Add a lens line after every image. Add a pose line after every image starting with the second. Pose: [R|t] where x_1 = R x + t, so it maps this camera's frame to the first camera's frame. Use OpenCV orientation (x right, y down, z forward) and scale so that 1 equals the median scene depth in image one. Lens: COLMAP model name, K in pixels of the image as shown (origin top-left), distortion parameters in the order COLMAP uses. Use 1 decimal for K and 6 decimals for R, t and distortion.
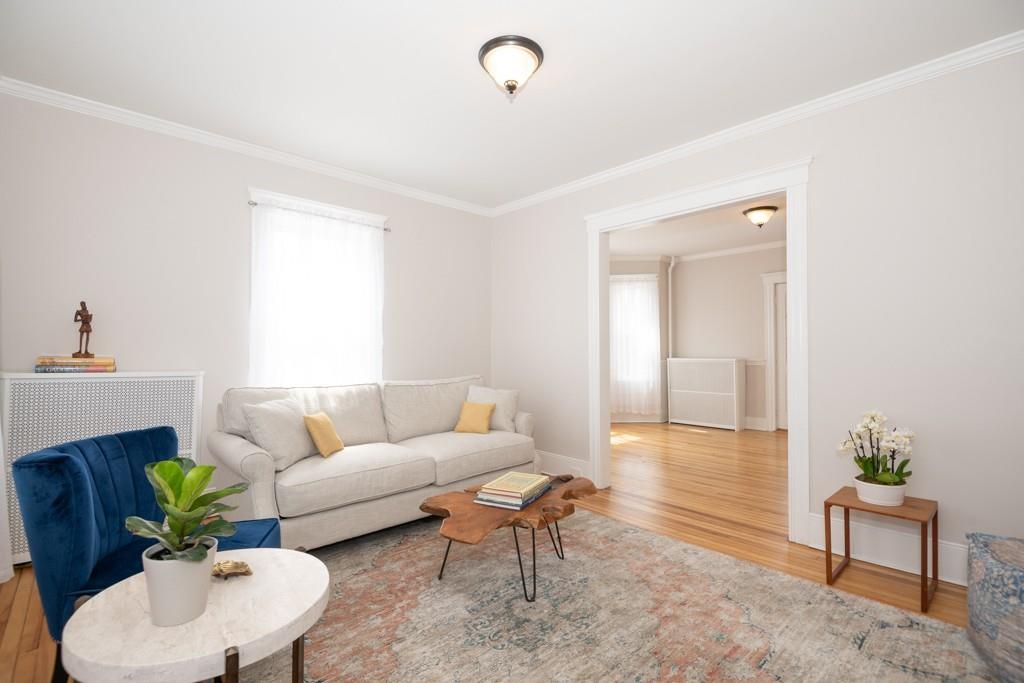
lens RADIAL K [[465.1, 0, 512.0], [0, 465.1, 341.5], [0, 0, 1]] dist [0.018385, -0.021727]
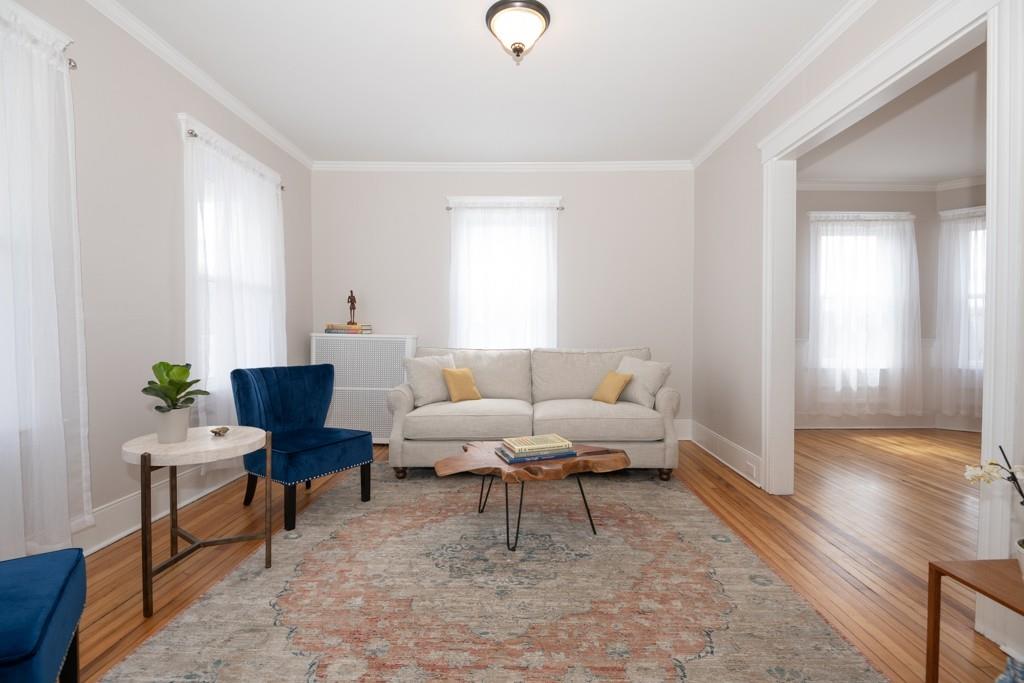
lens RADIAL K [[465.1, 0, 512.0], [0, 465.1, 341.5], [0, 0, 1]] dist [0.018385, -0.021727]
pose [[0.720988, 0.014511, -0.692796, 0.451341], [0.011779, 0.999380, 0.033191, 0.033529], [0.692848, -0.032091, 0.720369, 0.158379]]
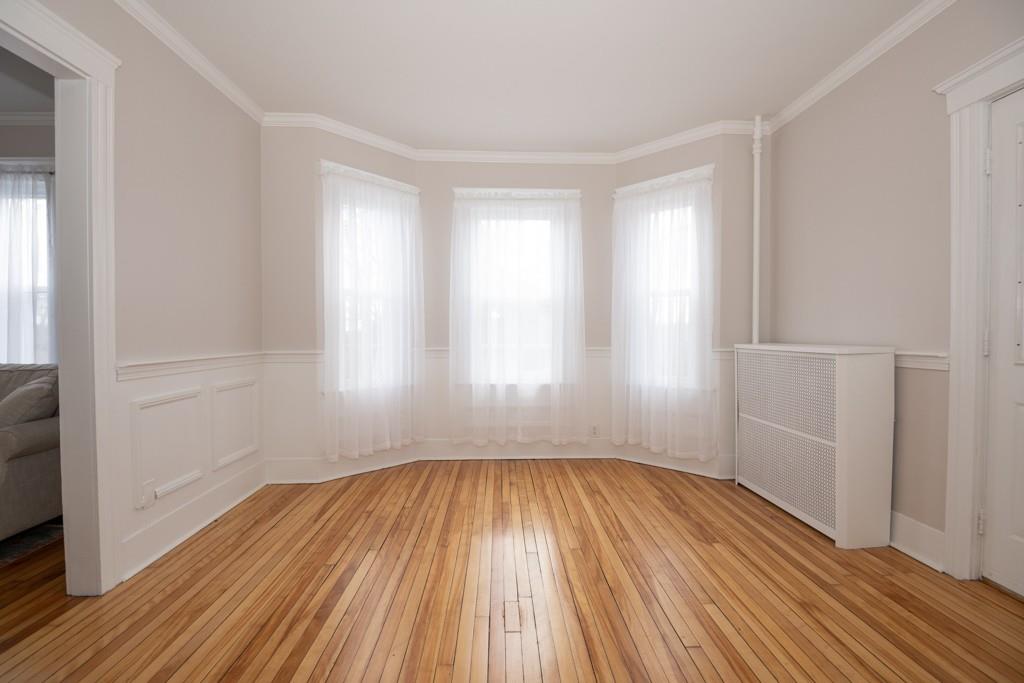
lens RADIAL K [[465.1, 0, 512.0], [0, 465.1, 341.5], [0, 0, 1]] dist [0.018385, -0.021727]
pose [[0.755228, 0.013987, -0.655313, 0.944235], [0.011563, 0.999332, 0.034655, 0.030452], [0.655360, -0.033749, 0.754562, 1.018624]]
